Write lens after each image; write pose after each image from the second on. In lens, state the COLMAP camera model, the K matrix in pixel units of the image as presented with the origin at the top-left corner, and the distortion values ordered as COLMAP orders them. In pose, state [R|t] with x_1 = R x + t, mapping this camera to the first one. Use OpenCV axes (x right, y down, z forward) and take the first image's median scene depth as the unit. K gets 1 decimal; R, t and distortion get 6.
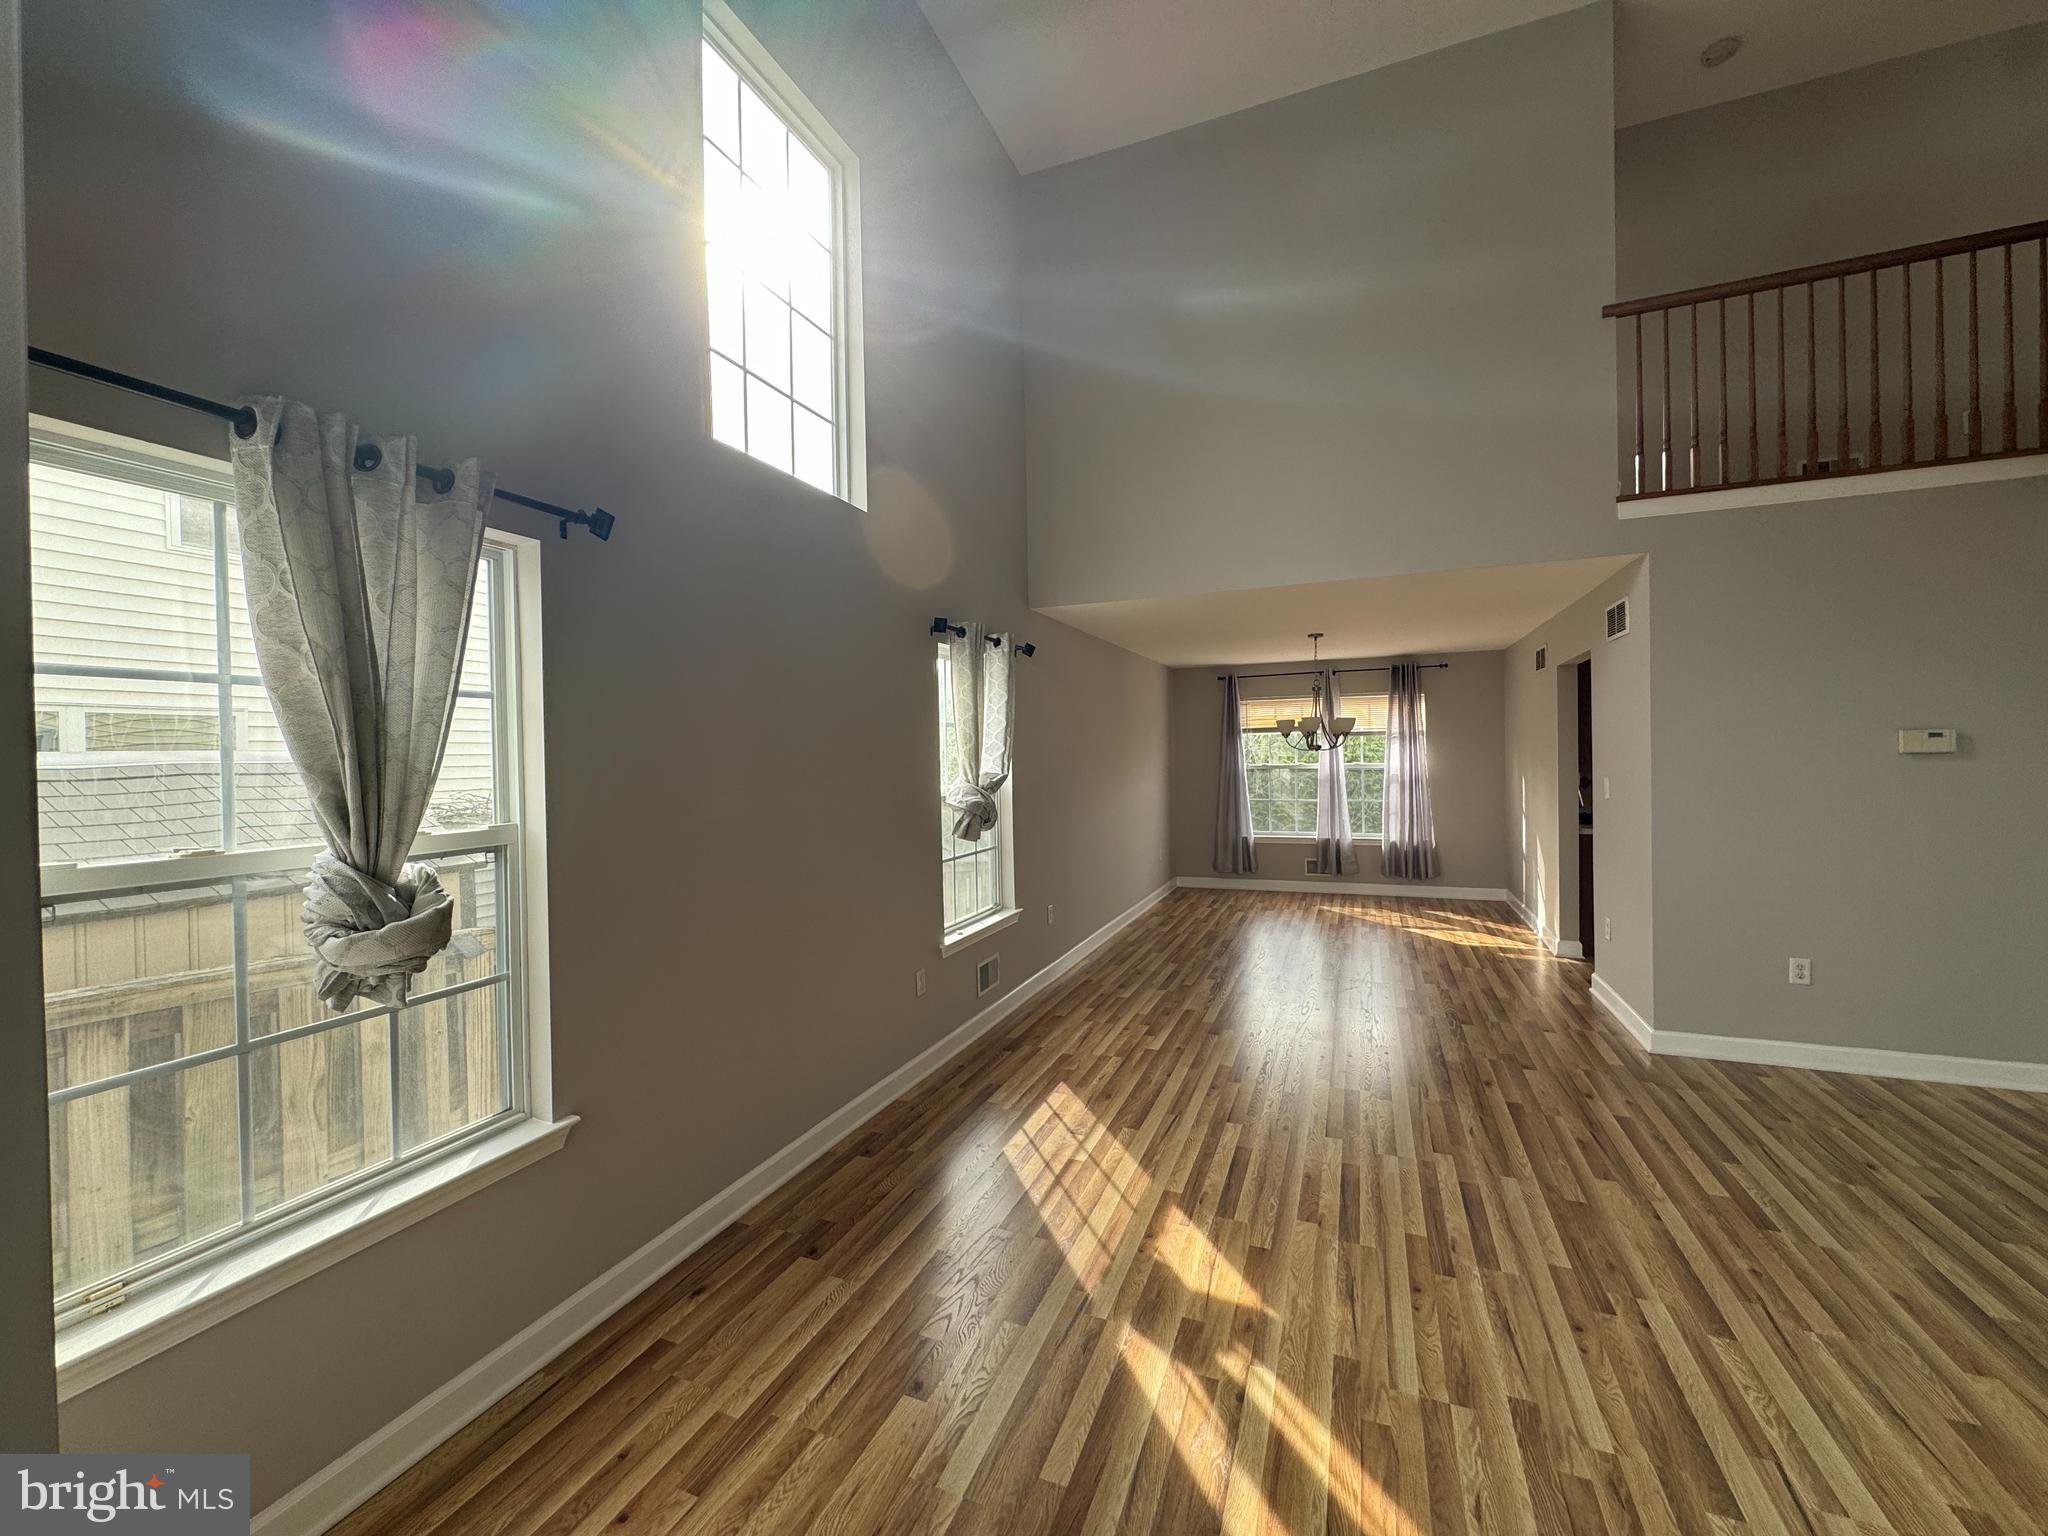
lens RADIAL K [[813.1, 0, 1027.0], [0, 813.1, 774.2], [0, 0, 1]] dist [-0.002222, 0.000742]
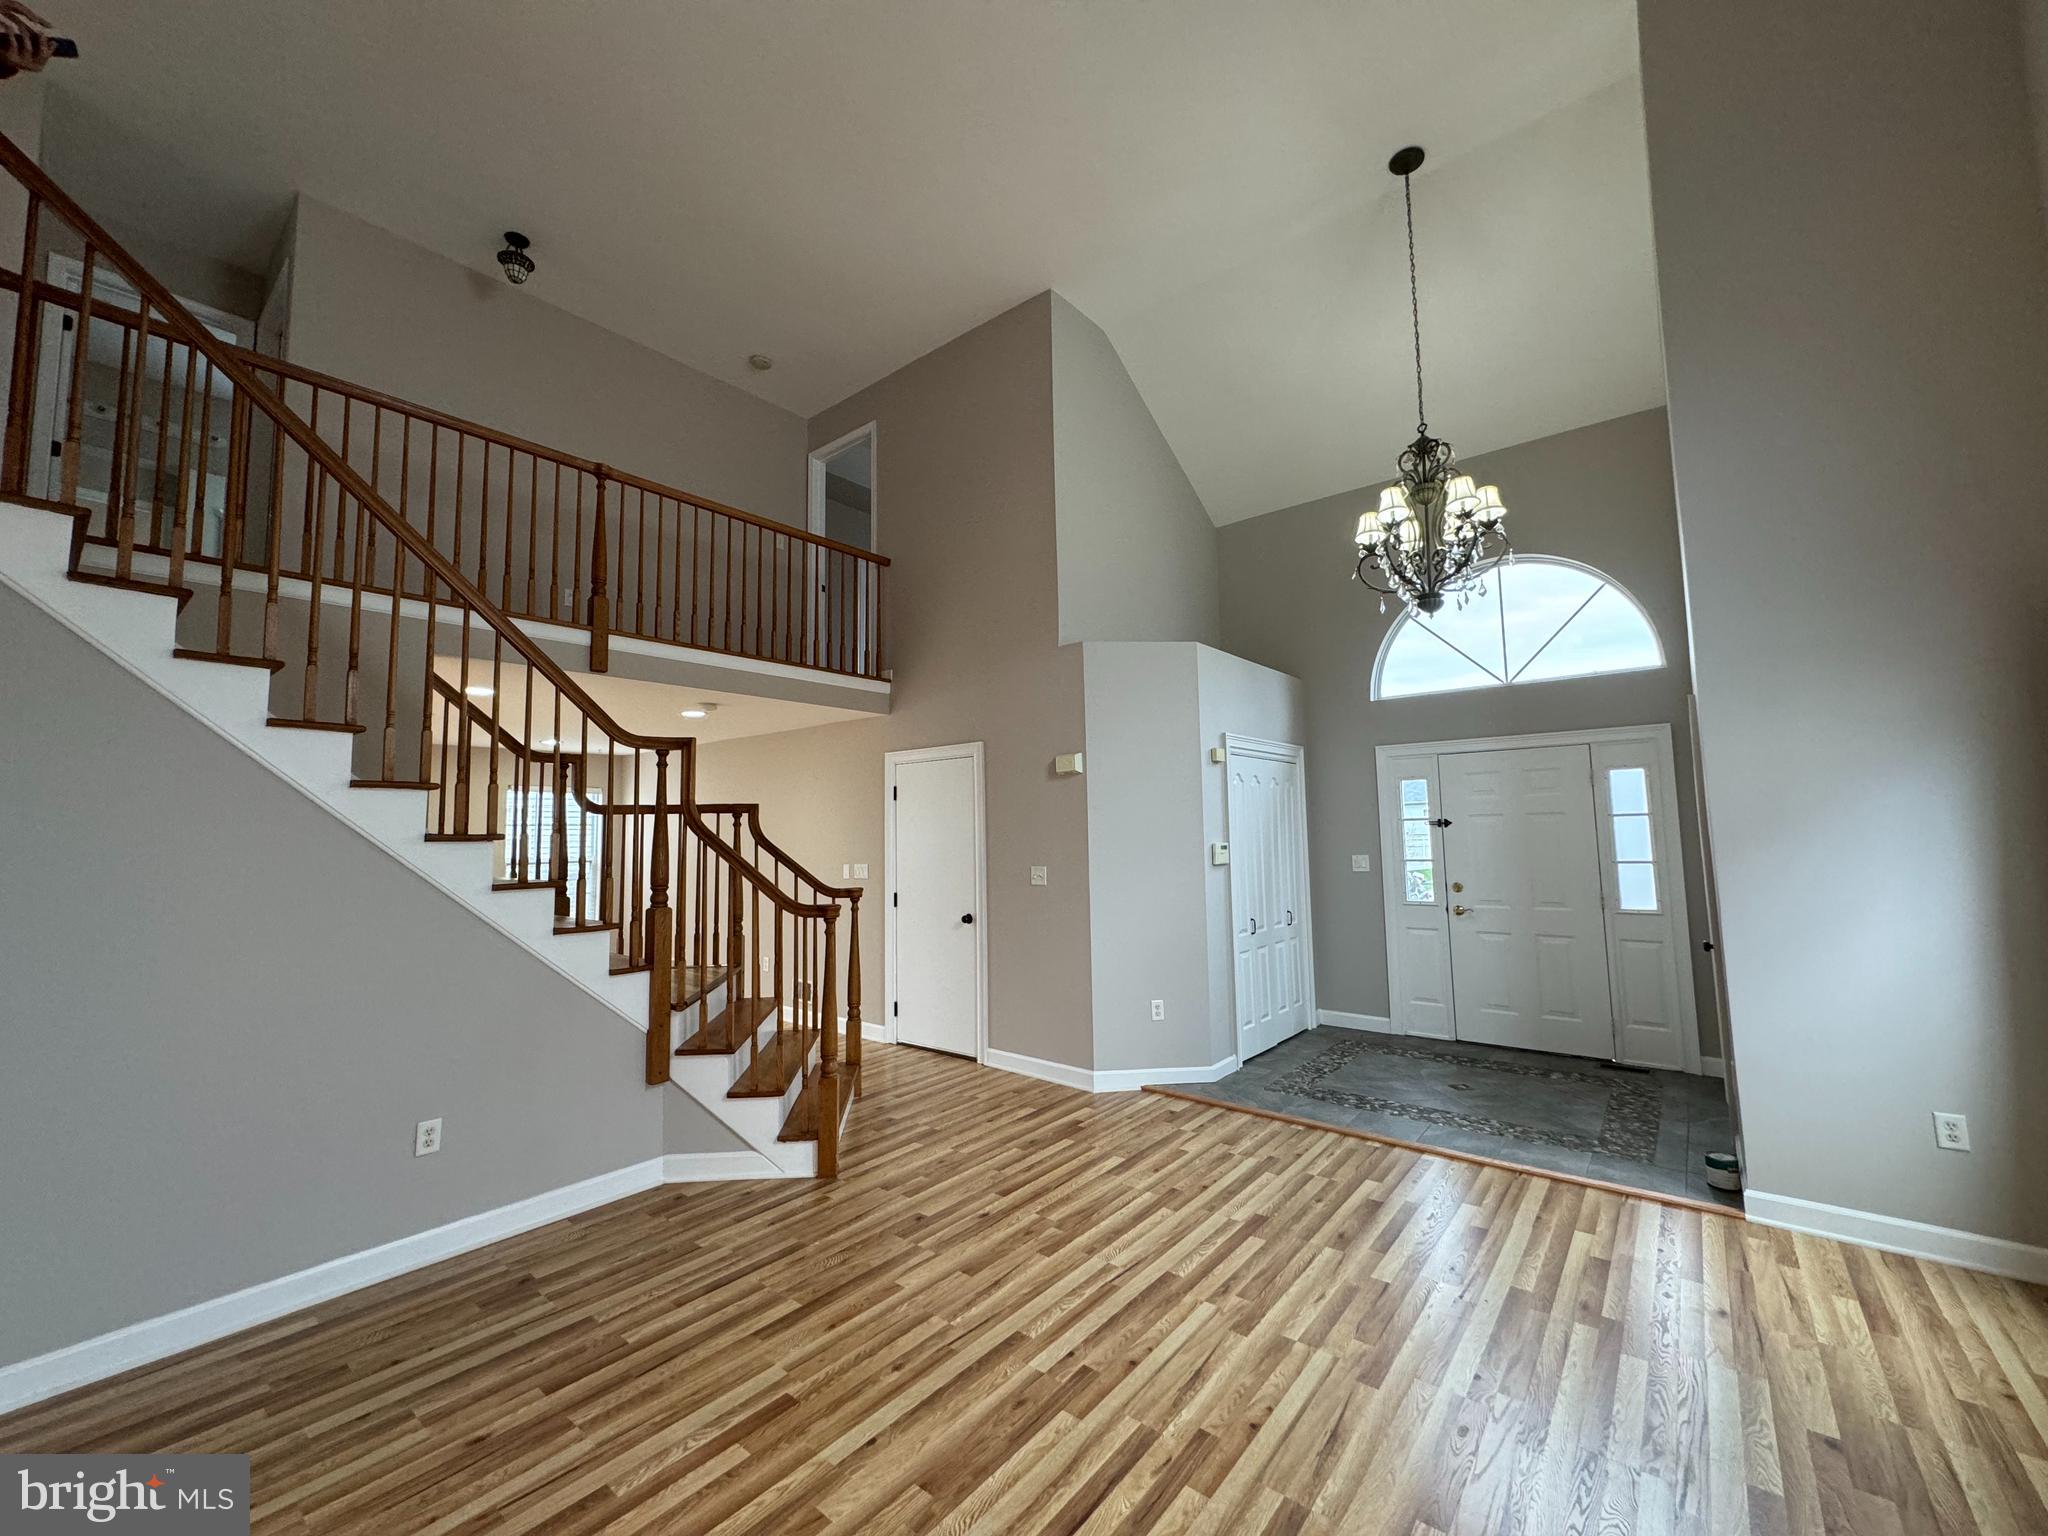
lens RADIAL K [[813.1, 0, 1027.1], [0, 813.1, 768.1], [0, 0, 1]] dist [-0.002222, 0.000742]
pose [[-0.956040, 0.059472, 0.287141, 0.315275], [0.042609, 0.996999, -0.064629, -0.042088], [-0.290123, -0.049553, -0.955706, 1.496646]]
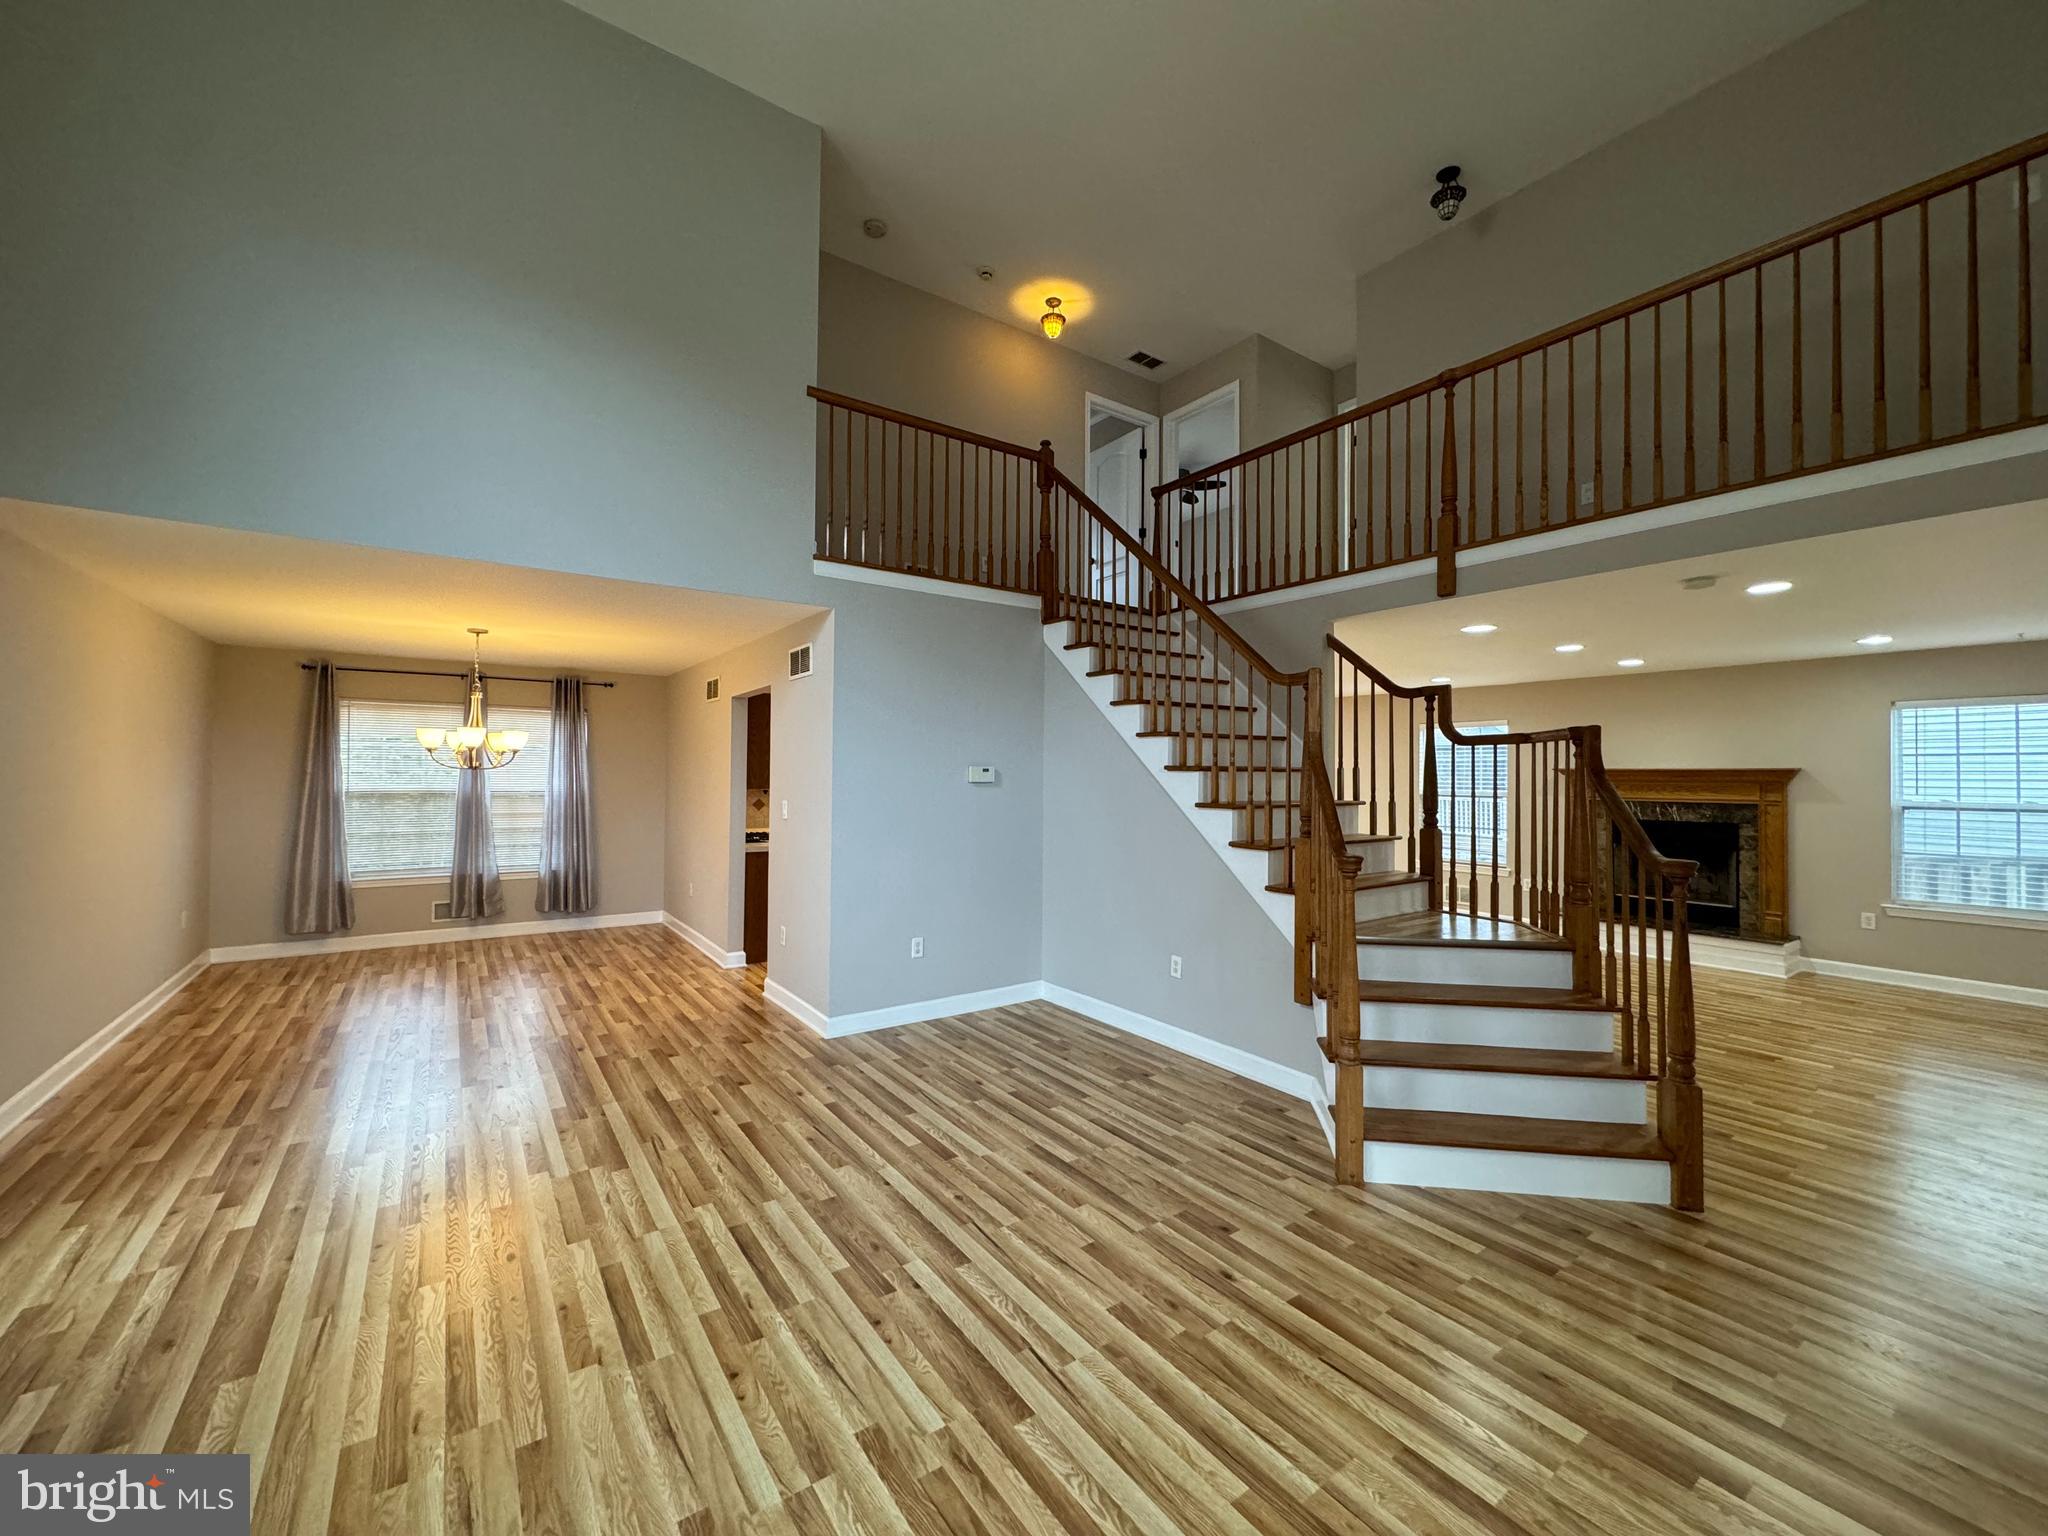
lens RADIAL K [[813.1, 0, 1022.9], [0, 813.1, 769.4], [0, 0, 1]] dist [-0.002222, 0.000742]
pose [[0.533832, 0.029591, 0.845073, -0.092220], [0.000683, 0.999372, -0.035425, 0.002284], [-0.845590, 0.019488, 0.533476, 0.184399]]
